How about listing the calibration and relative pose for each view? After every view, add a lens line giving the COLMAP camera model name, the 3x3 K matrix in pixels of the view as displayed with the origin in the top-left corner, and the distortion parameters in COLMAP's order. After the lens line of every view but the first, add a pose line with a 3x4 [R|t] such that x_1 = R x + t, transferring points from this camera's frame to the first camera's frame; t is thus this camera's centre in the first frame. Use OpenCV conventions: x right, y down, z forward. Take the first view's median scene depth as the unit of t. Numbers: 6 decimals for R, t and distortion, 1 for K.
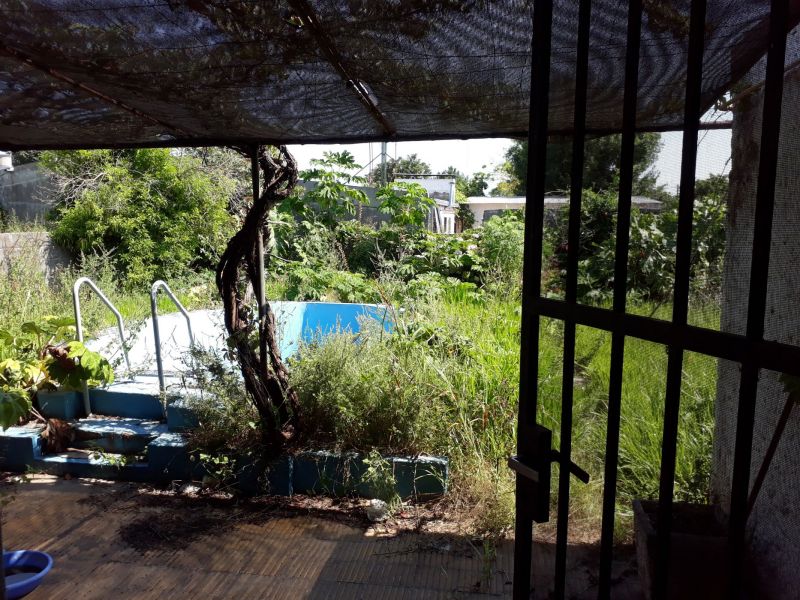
lens RADIAL K [[643.5, 0, 400.0], [0, 643.5, 300.0], [0, 0, 1]] dist [0.138693, -0.335961]
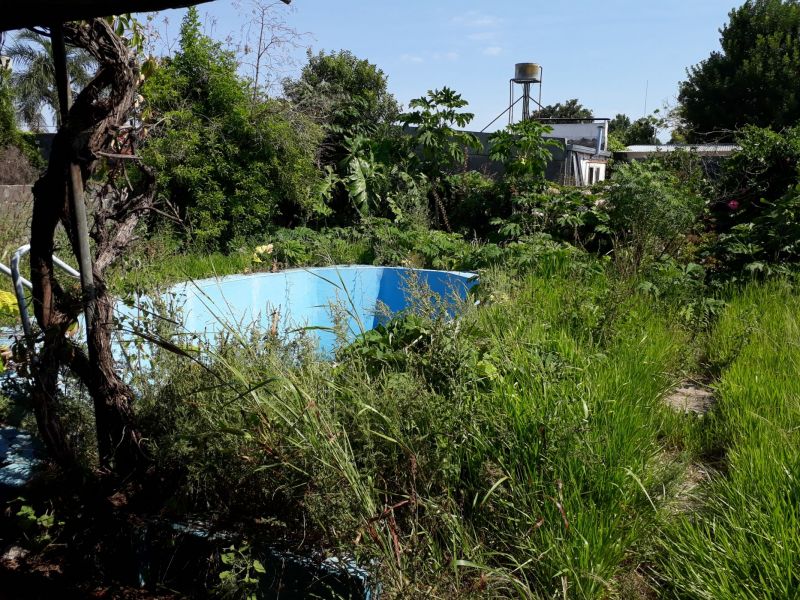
lens RADIAL K [[643.5, 0, 400.0], [0, 643.5, 300.0], [0, 0, 1]] dist [0.138693, -0.335961]
pose [[0.969045, 0.042478, -0.243203, 0.077010], [-0.026043, 0.997179, 0.070401, -0.012069], [0.245507, -0.061888, 0.967417, 0.157548]]
